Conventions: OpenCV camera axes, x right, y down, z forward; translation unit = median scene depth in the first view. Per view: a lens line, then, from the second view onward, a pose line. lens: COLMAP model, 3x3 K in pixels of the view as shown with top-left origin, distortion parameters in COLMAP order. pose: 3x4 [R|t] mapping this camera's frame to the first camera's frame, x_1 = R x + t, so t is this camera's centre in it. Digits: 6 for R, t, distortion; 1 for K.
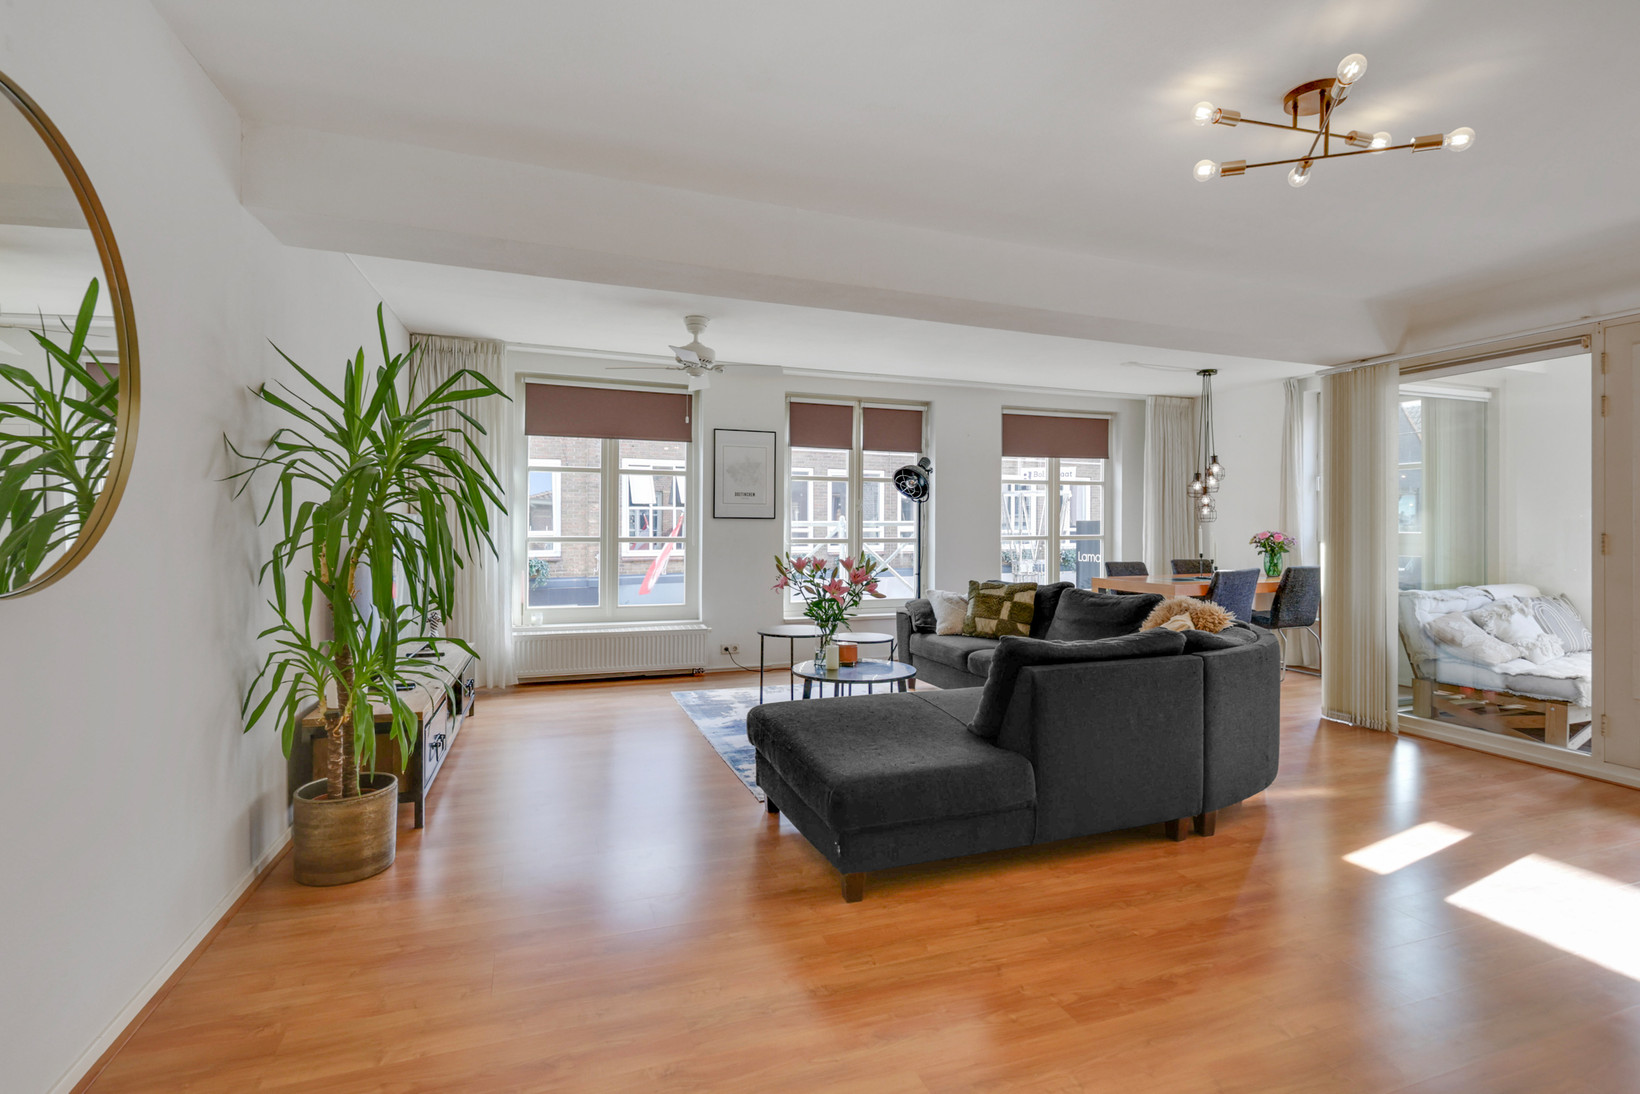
lens RADIAL K [[778.8, 0, 817.0], [0, 778.8, 533.0], [0, 0, 1]] dist [0.002081, -0.000739]
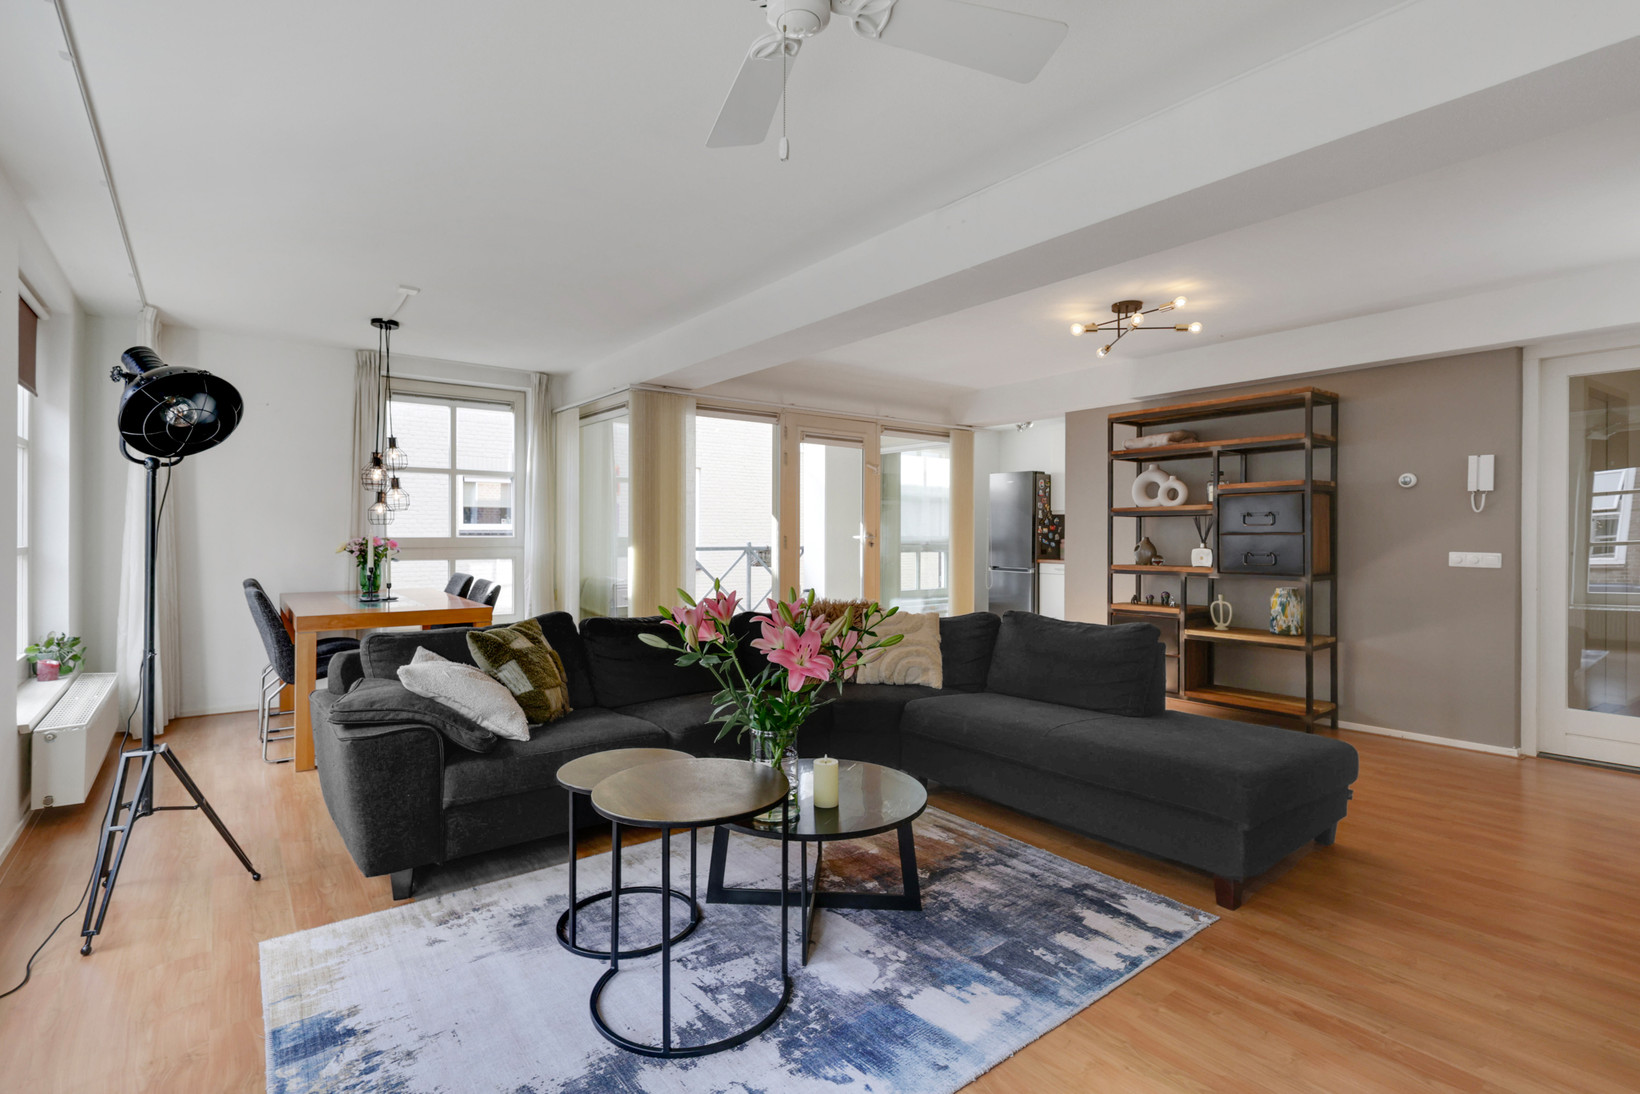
lens RADIAL K [[778.8, 0, 821.5], [0, 778.8, 529.7], [0, 0, 1]] dist [0.002081, -0.000739]
pose [[-0.308134, 0.000752, 0.951343, -0.341243], [0.003406, 0.999994, 0.000313, -0.007365], [-0.951337, 0.003337, -0.308135, 0.832449]]
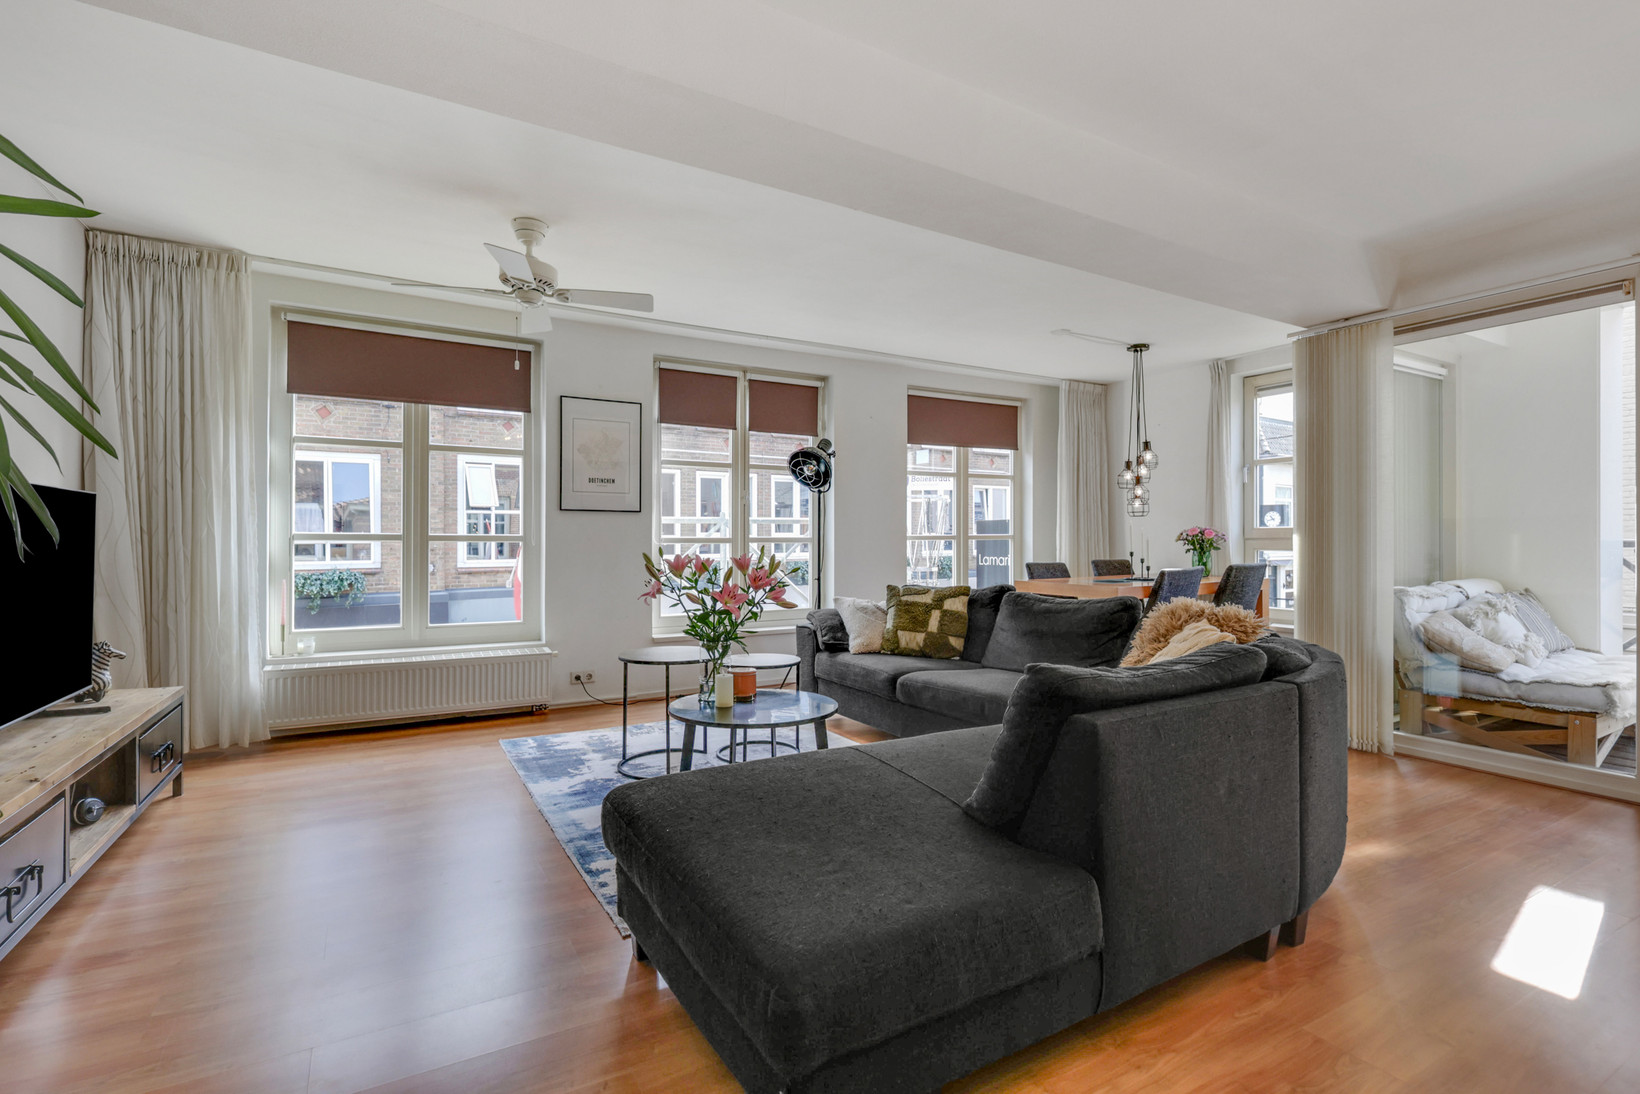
lens RADIAL K [[778.8, 0, 817.8], [0, 778.8, 539.0], [0, 0, 1]] dist [0.002081, -0.000739]
pose [[0.984853, -0.003677, 0.173353, -0.014350], [0.005061, 0.999959, -0.007541, 0.016876], [-0.173318, 0.008304, 0.984831, 0.188824]]
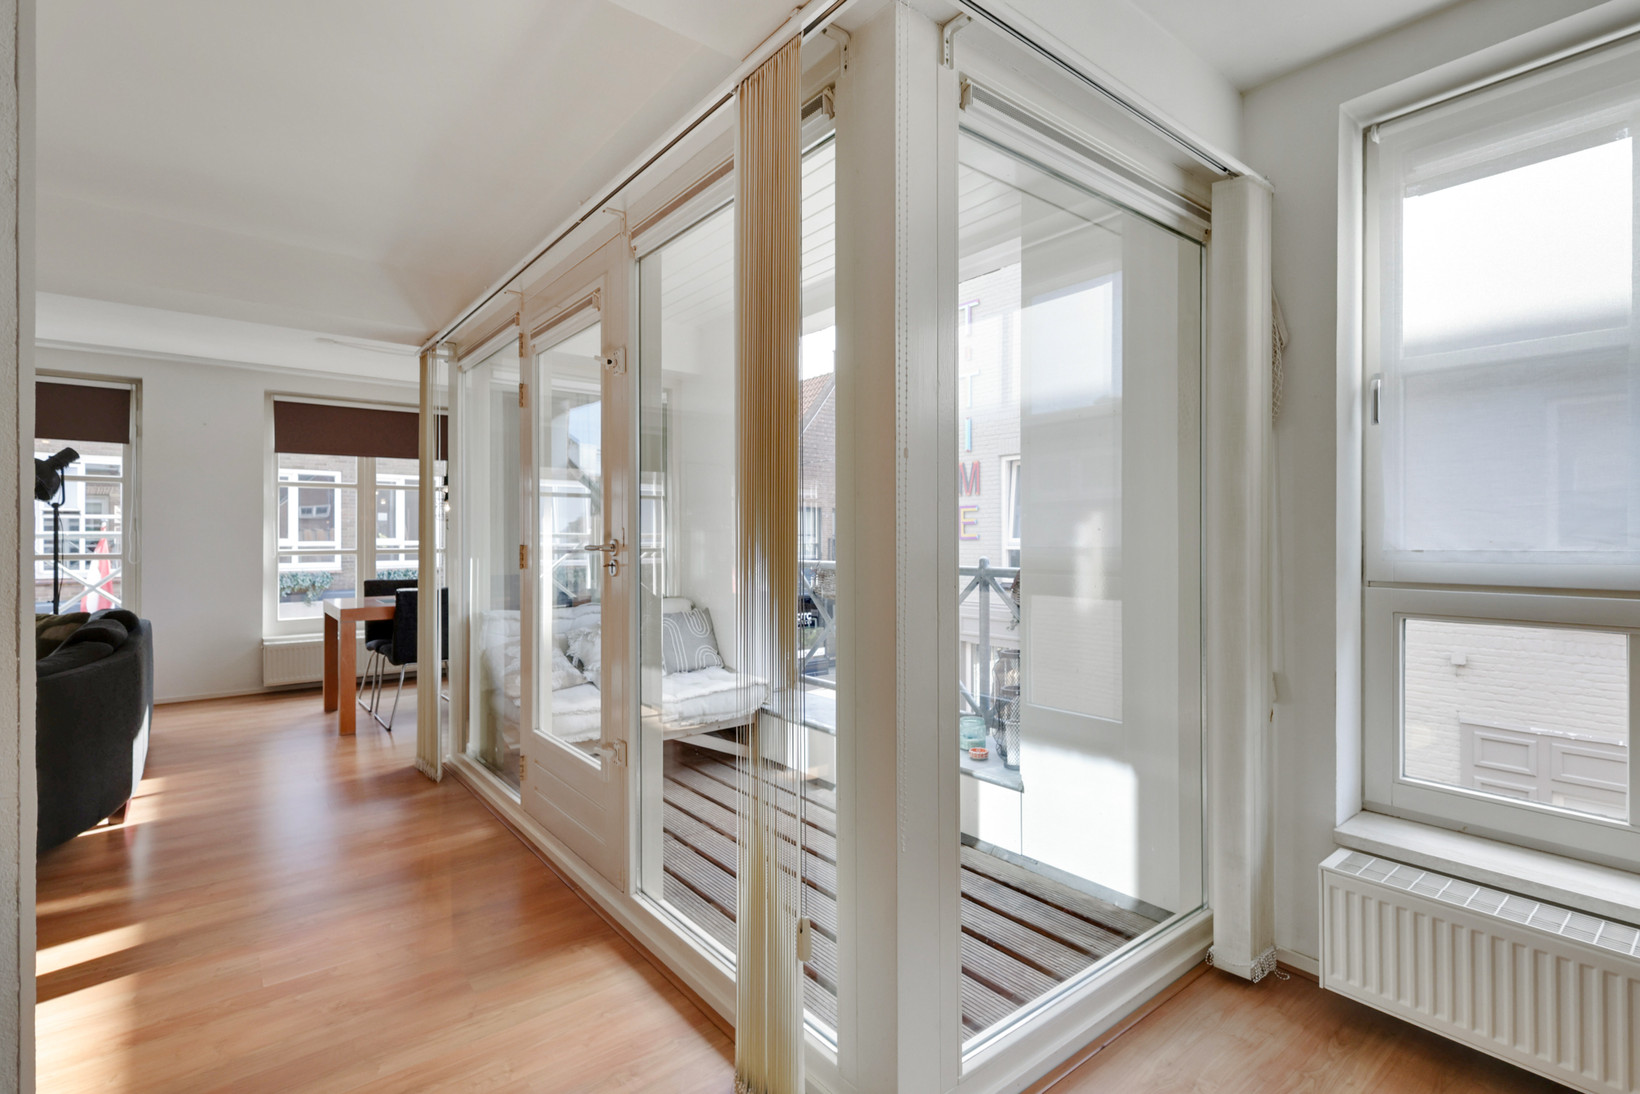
lens RADIAL K [[778.8, 0, 824.5], [0, 778.8, 535.1], [0, 0, 1]] dist [0.002081, -0.000739]
pose [[0.945520, -0.001178, 0.325561, 0.605250], [0.005912, 0.999891, -0.013554, 0.002308], [-0.325510, 0.014741, 0.945424, 0.046171]]
